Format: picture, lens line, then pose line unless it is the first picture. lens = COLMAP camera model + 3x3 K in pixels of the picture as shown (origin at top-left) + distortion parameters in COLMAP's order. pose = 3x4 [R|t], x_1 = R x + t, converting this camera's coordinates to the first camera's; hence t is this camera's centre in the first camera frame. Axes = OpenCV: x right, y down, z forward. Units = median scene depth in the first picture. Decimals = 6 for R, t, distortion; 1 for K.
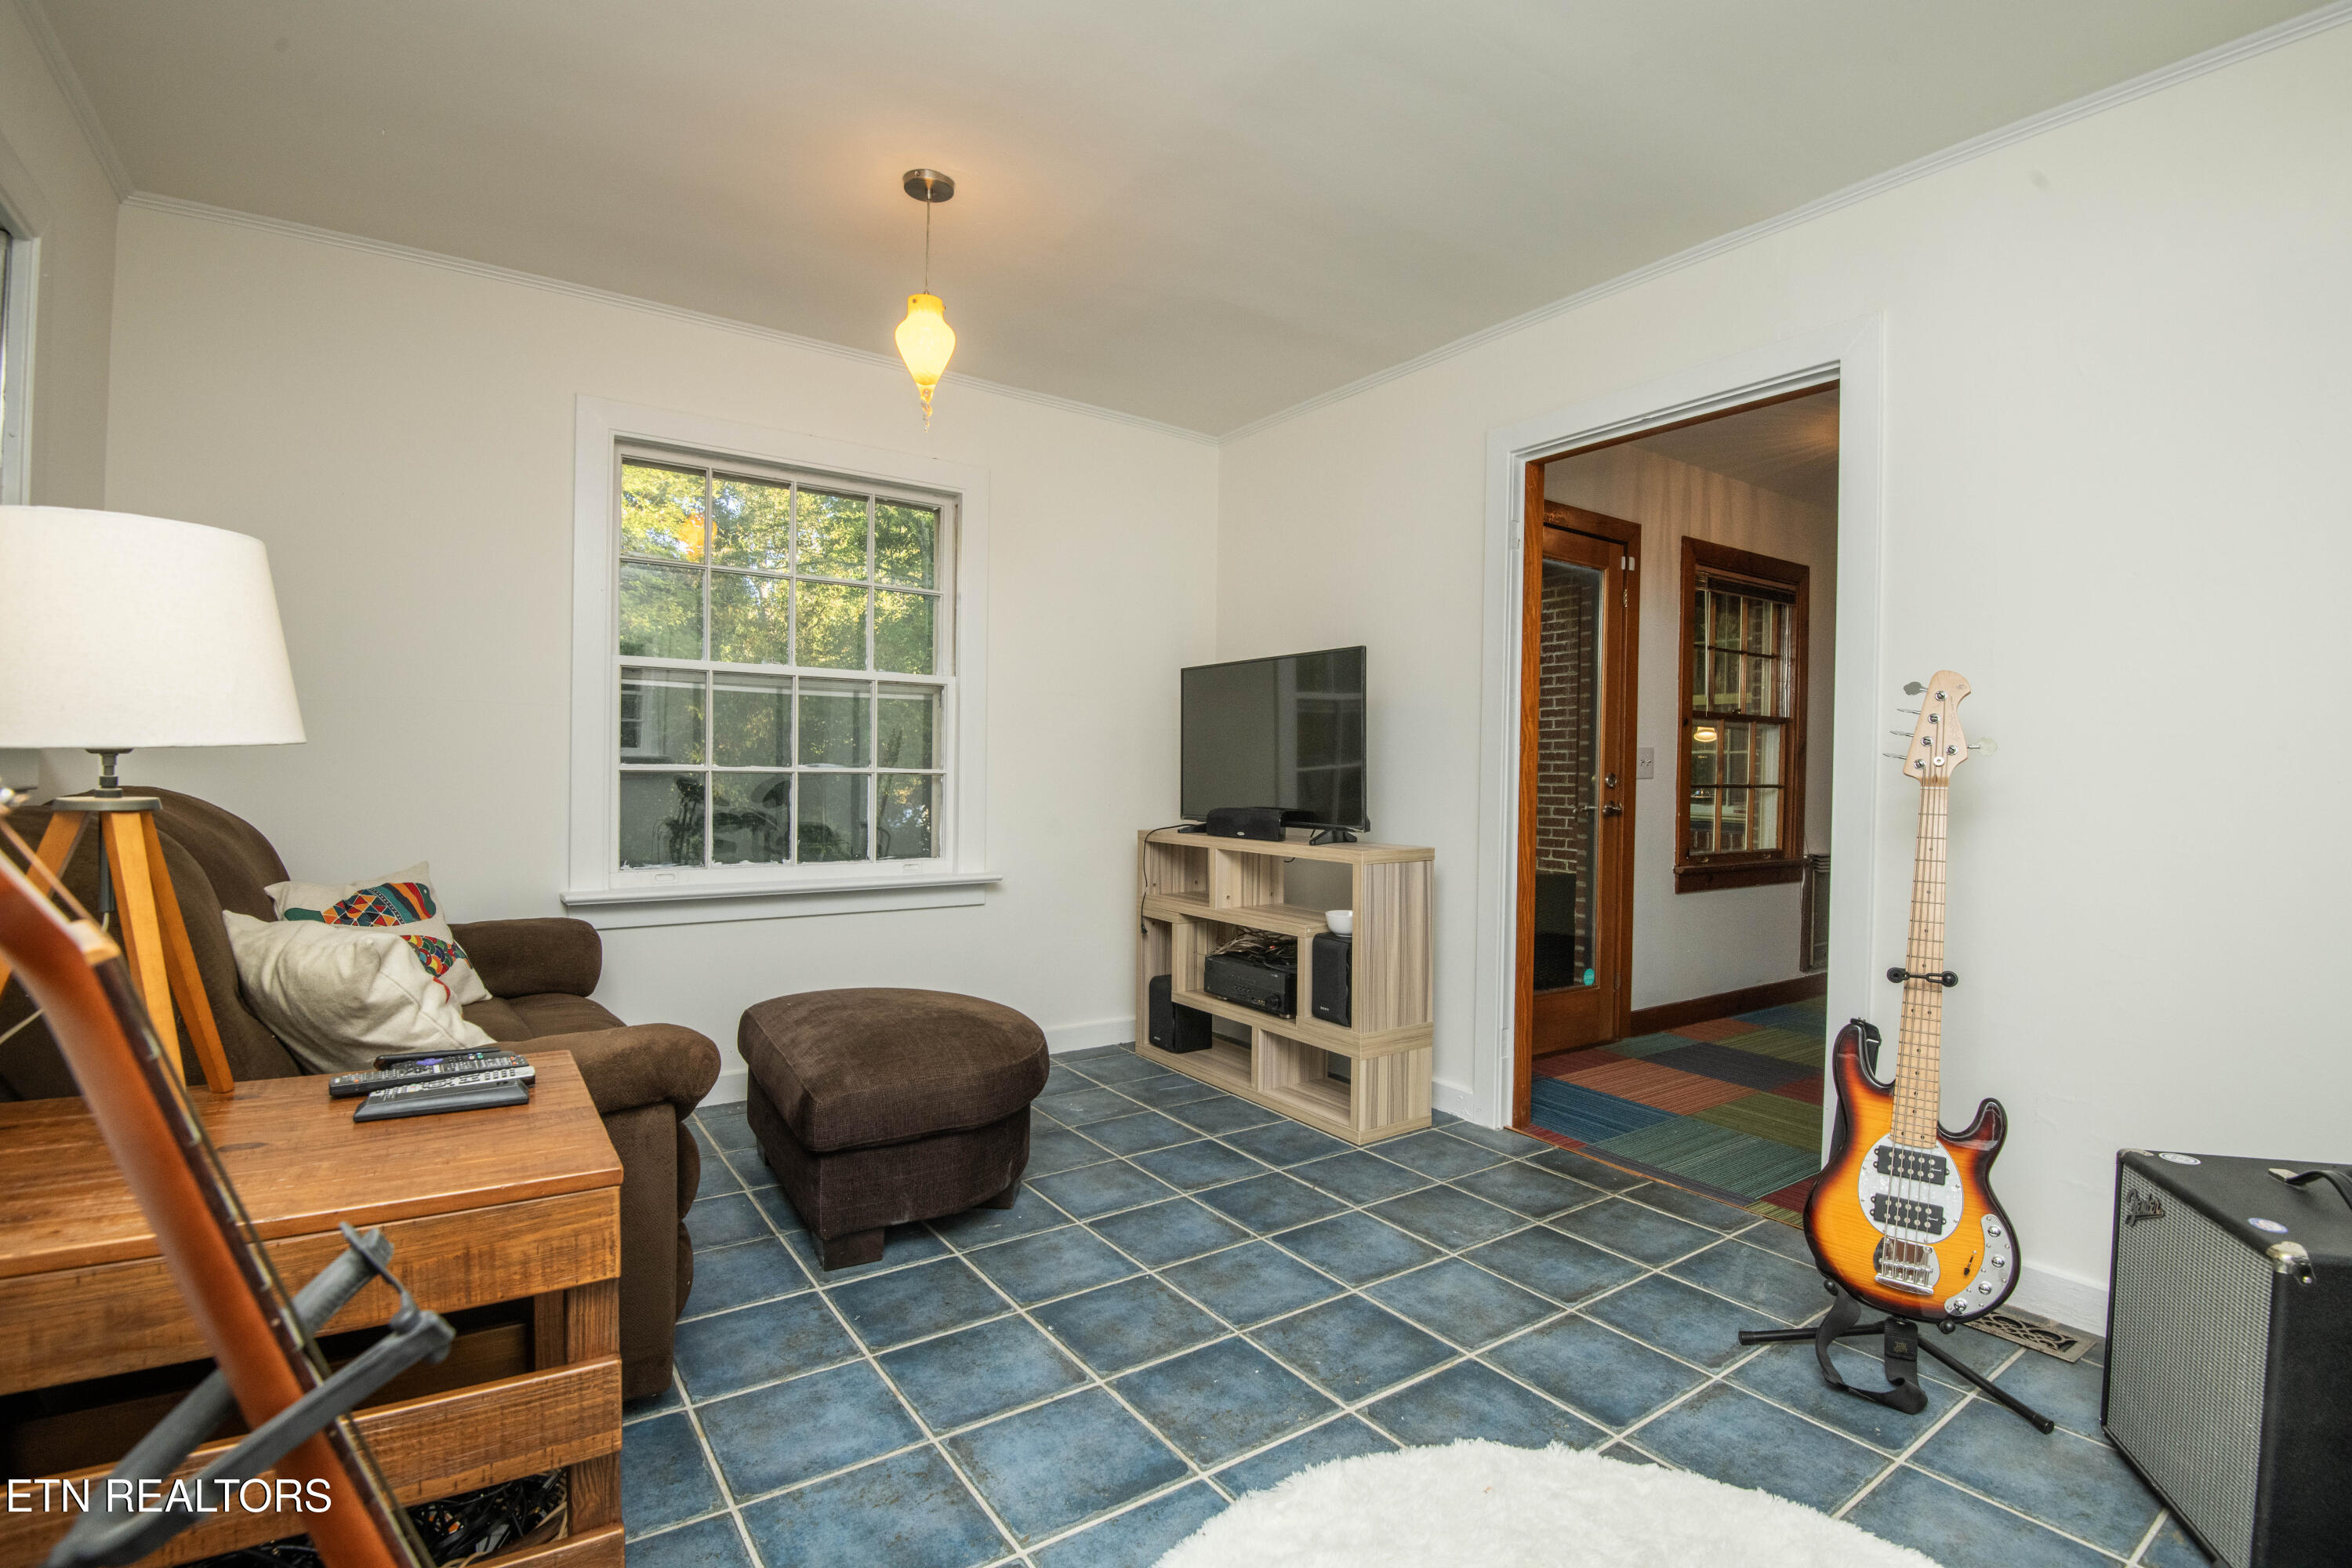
lens RADIAL K [[1088.0, 0, 1178.4], [0, 1088.0, 786.9], [0, 0, 1]] dist [-0.037057, -0.003529]
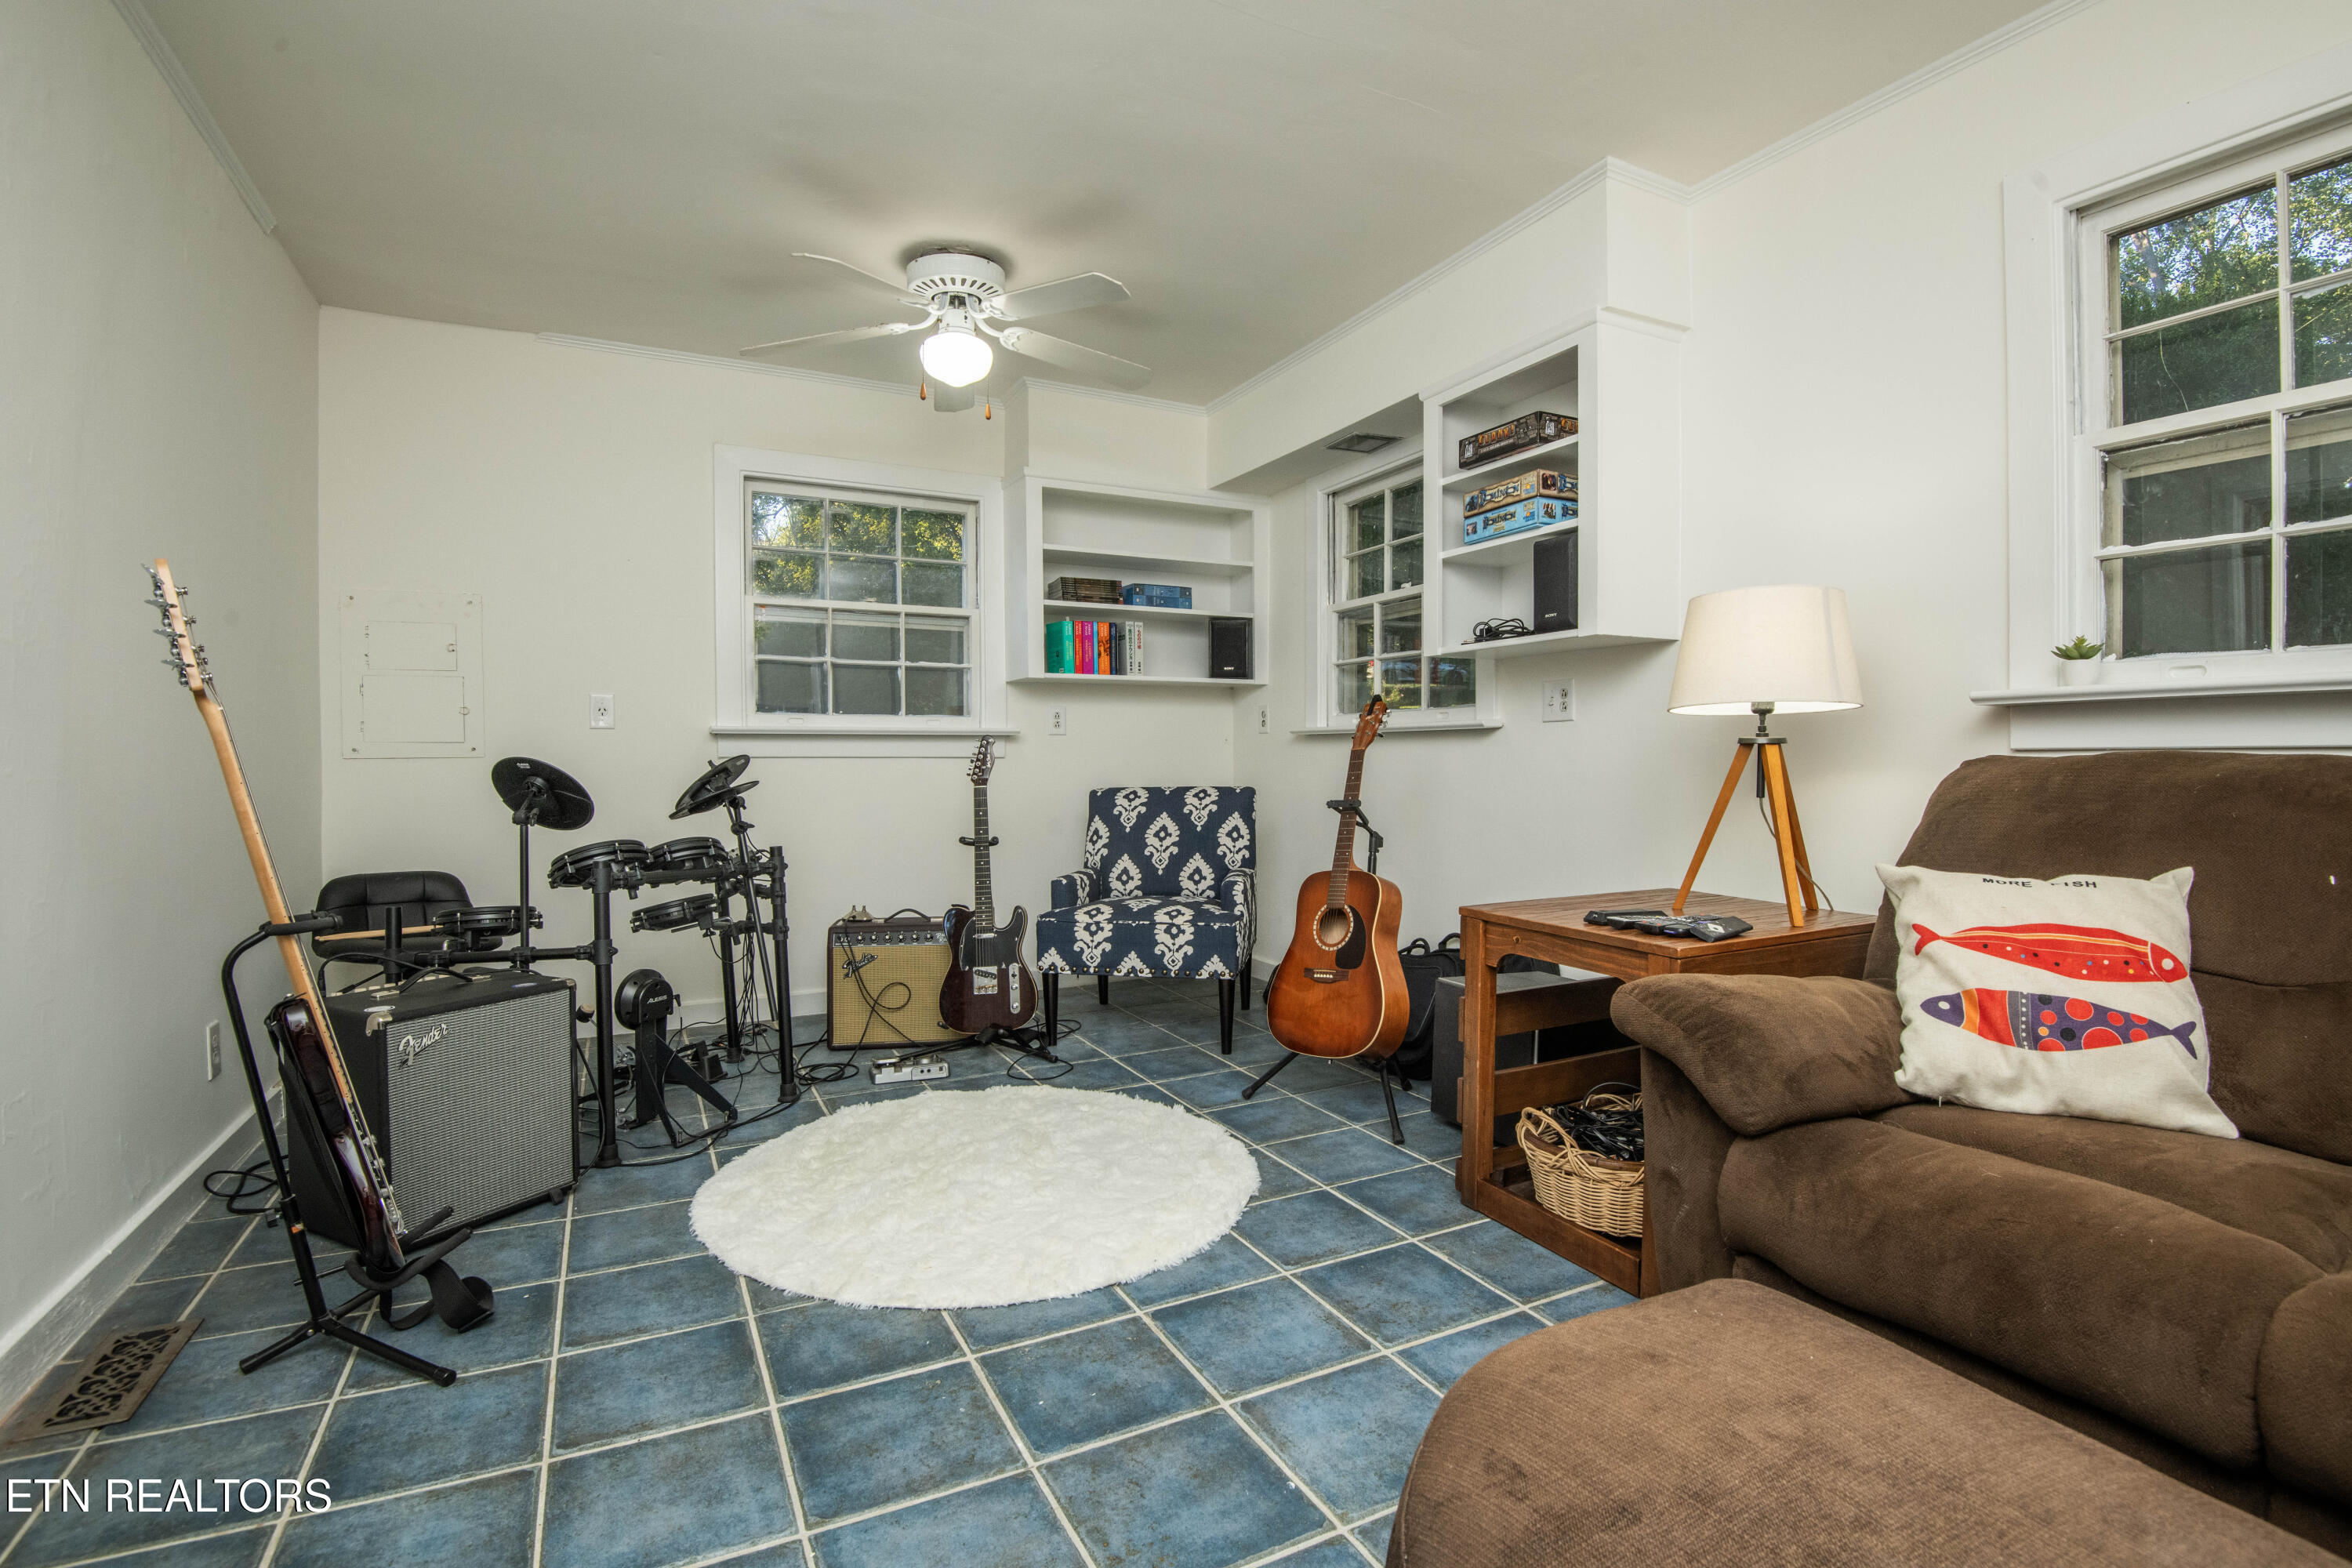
lens RADIAL K [[1088.0, 0, 1177.0], [0, 1088.0, 779.7], [0, 0, 1]] dist [-0.037057, -0.003529]
pose [[-0.990816, -0.008374, 0.134960, -0.147807], [-0.005412, 0.999737, 0.022301, 0.030914], [-0.135112, 0.021365, -0.990600, 1.854598]]
